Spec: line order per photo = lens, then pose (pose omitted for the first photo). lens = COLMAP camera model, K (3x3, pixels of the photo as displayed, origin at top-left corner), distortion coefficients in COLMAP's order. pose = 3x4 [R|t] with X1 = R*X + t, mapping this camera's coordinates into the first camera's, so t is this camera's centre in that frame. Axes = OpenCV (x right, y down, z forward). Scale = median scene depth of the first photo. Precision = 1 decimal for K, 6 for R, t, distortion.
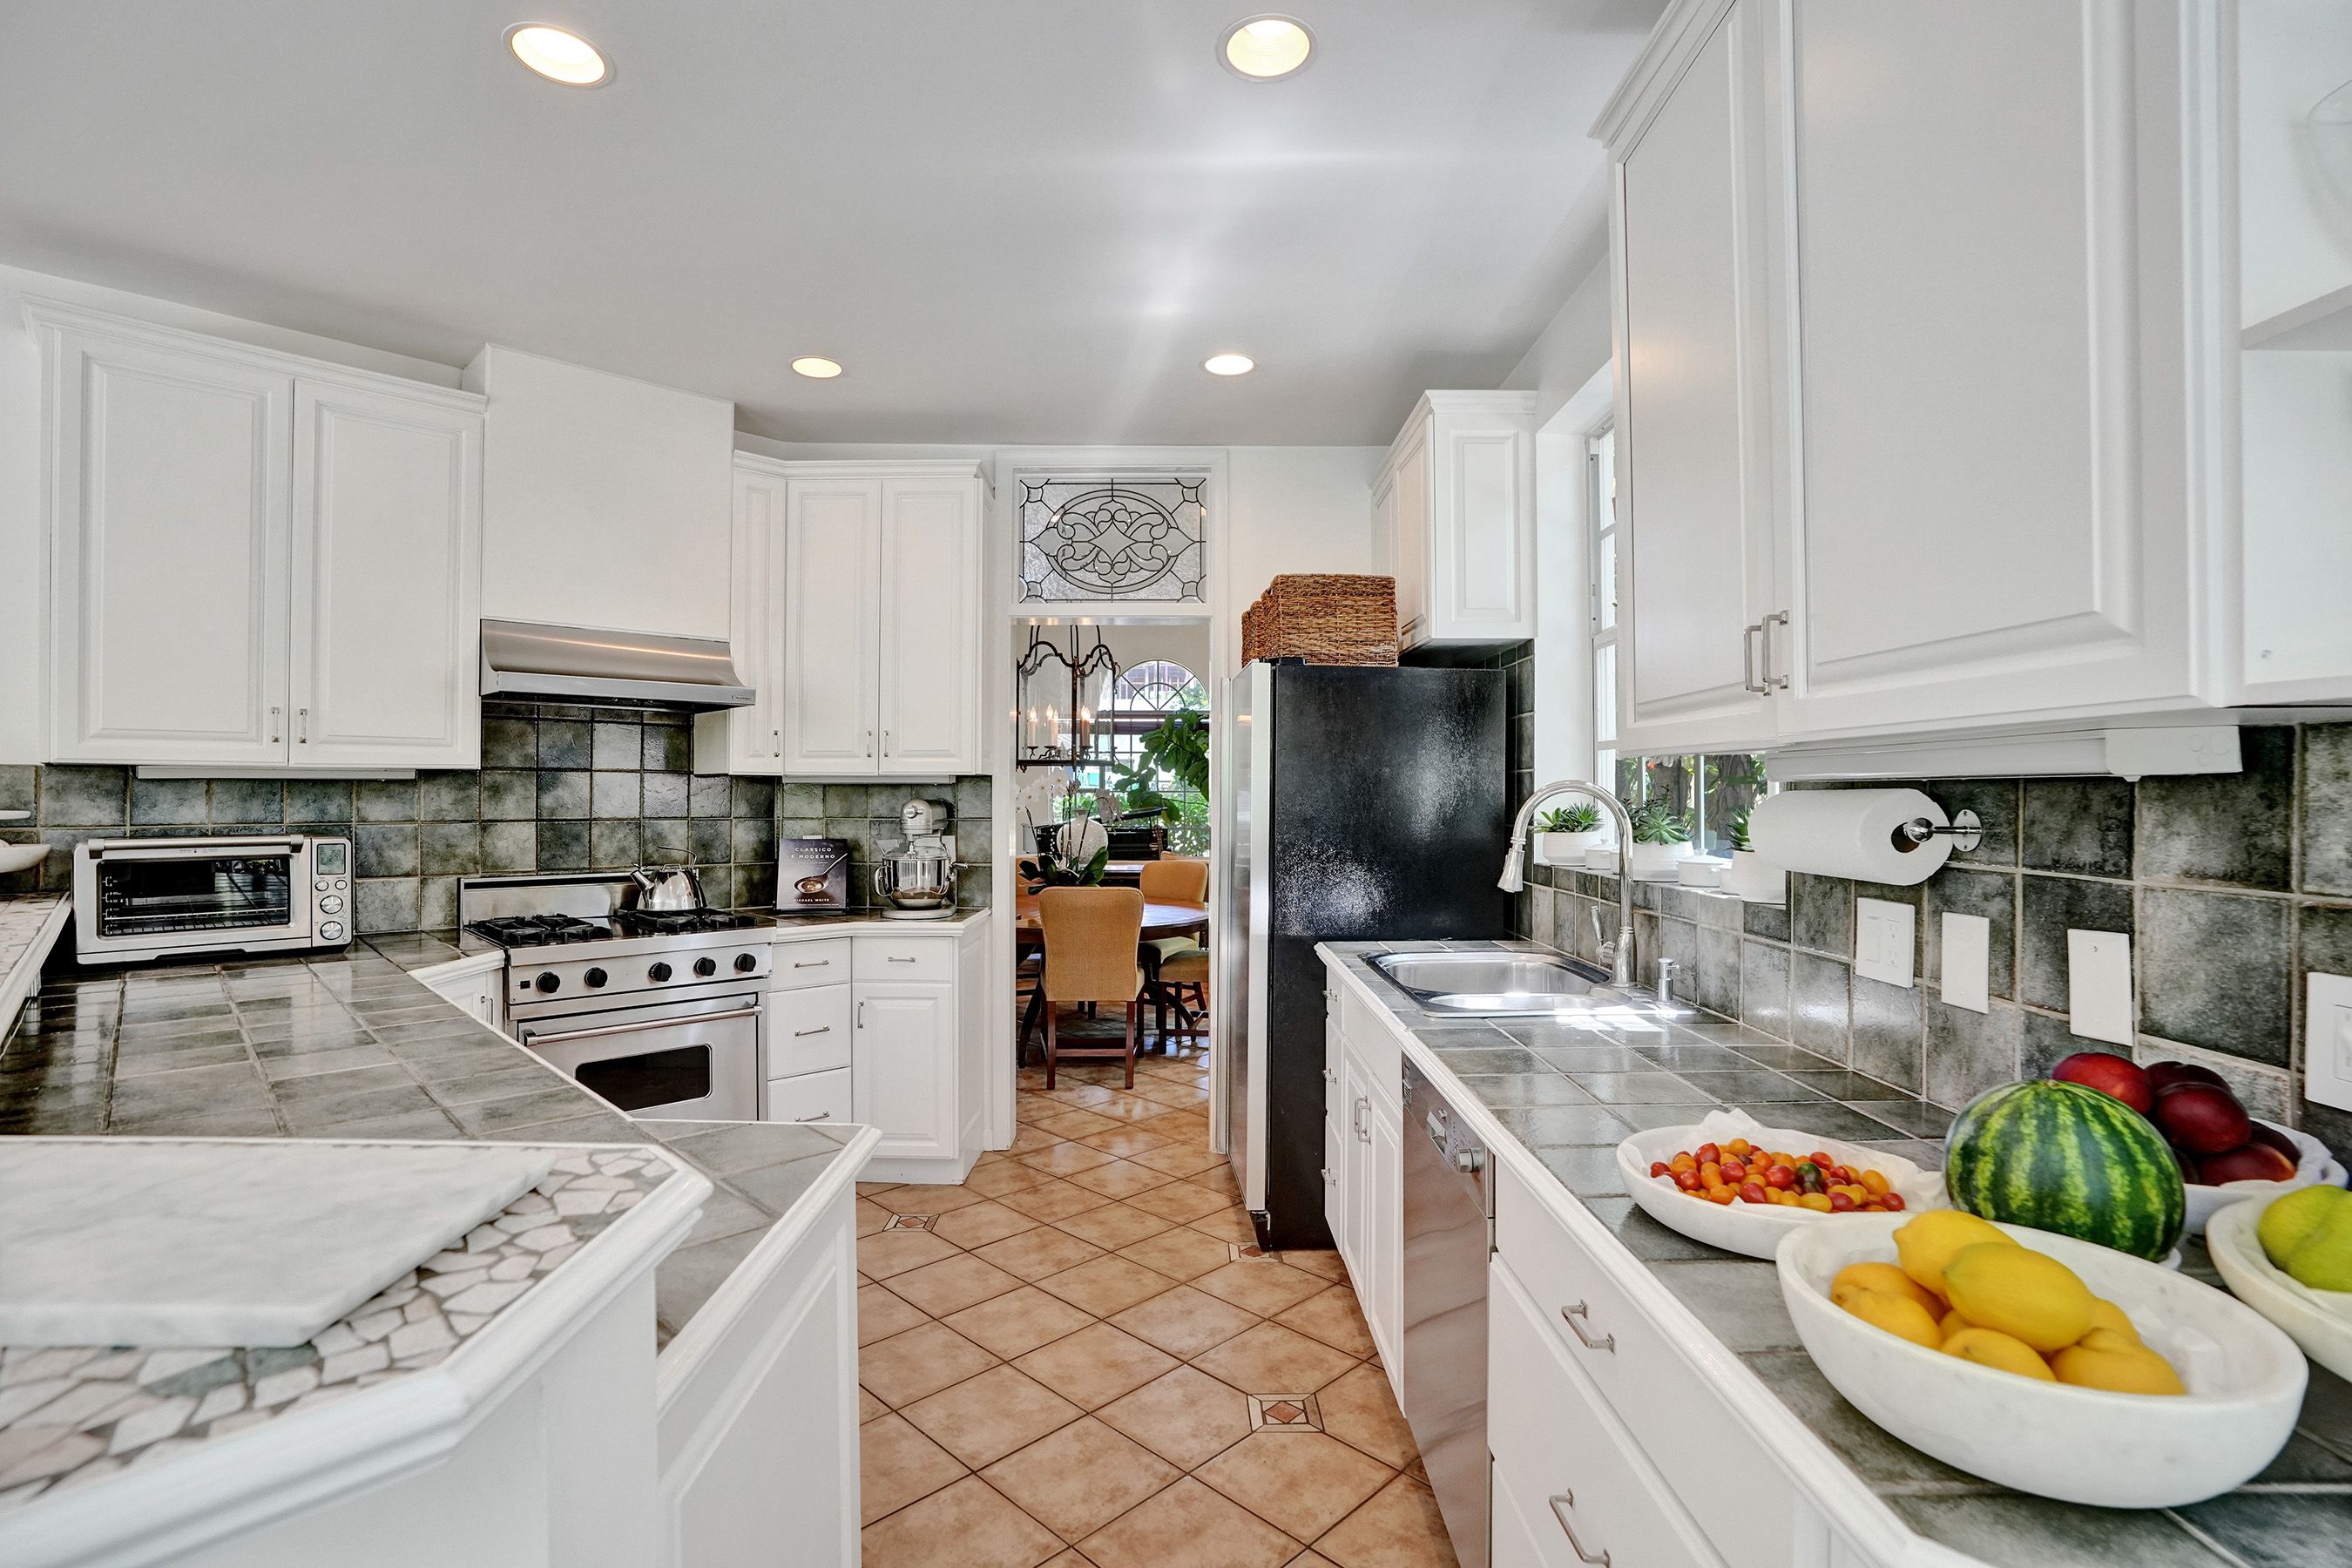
lens RADIAL K [[1079.2, 0, 1123.7], [0, 1079.2, 795.0], [0, 0, 1]] dist [-0.012545, 0.000490]
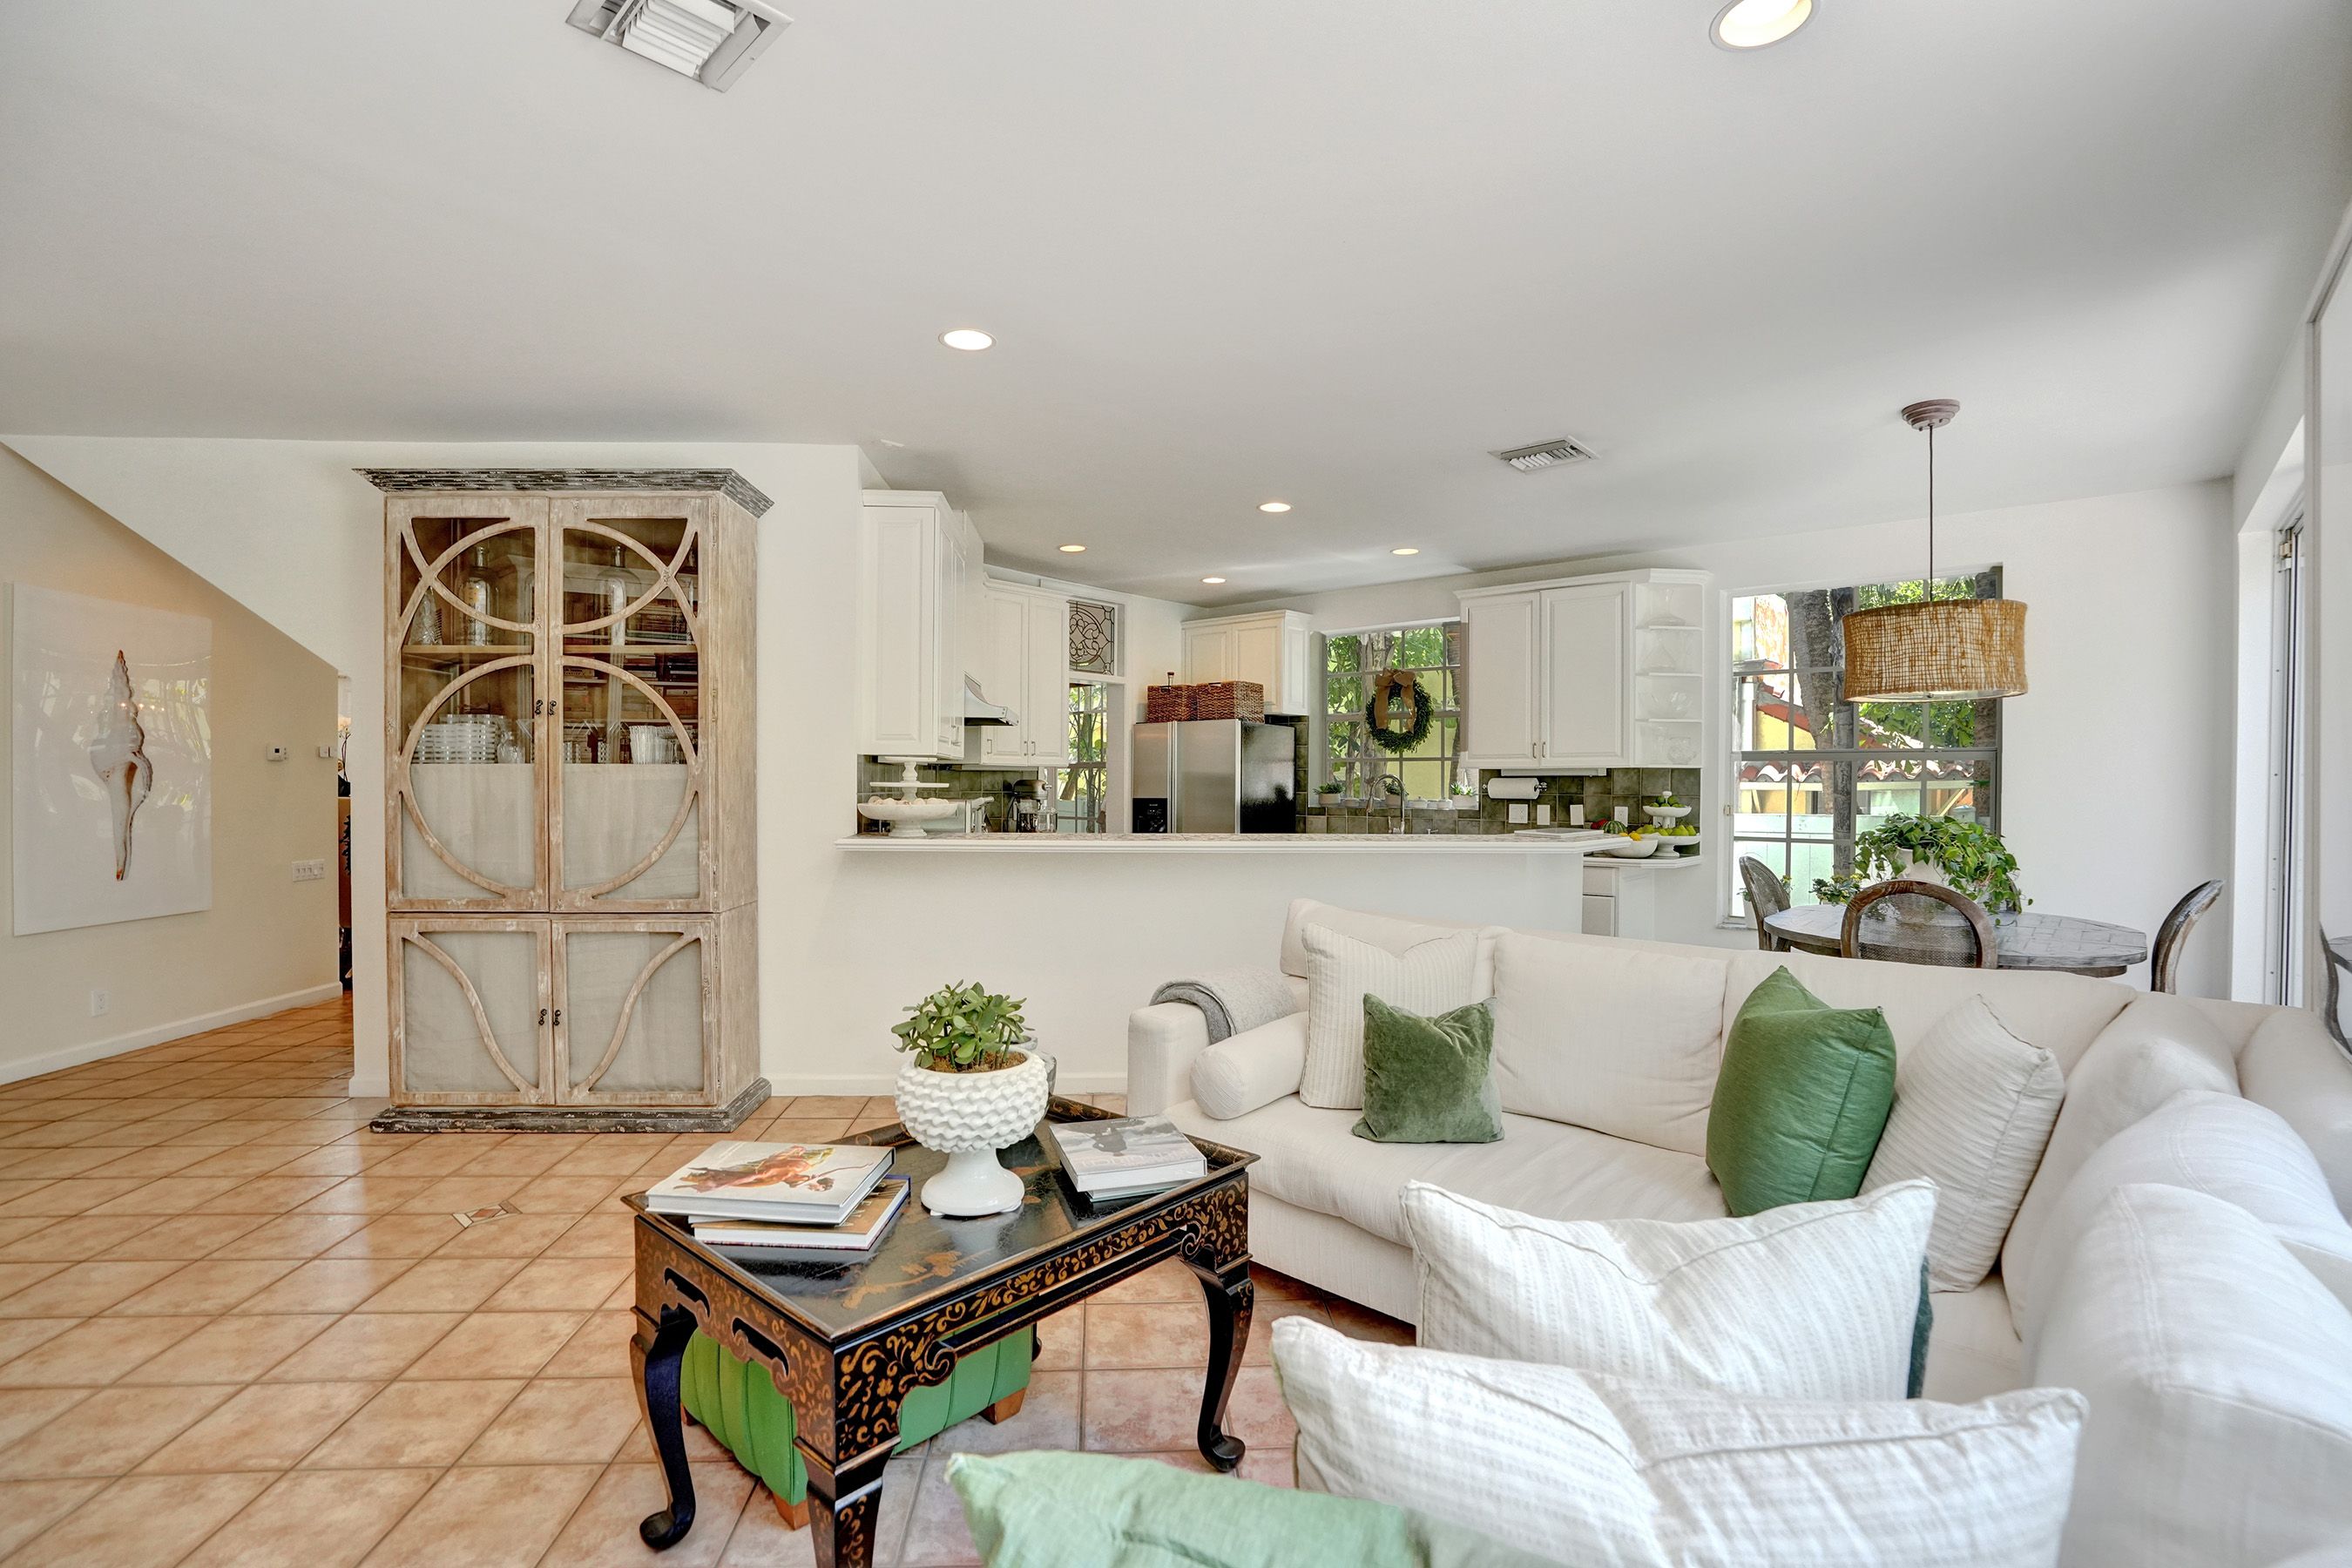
lens RADIAL K [[1079.2, 0, 1123.7], [0, 1079.2, 795.0], [0, 0, 1]] dist [-0.012545, 0.000490]
pose [[0.666248, -0.008737, 0.745679, -3.900257], [-0.002558, 0.999899, 0.014001, 0.008213], [-0.745726, -0.011235, 0.666158, -0.757908]]
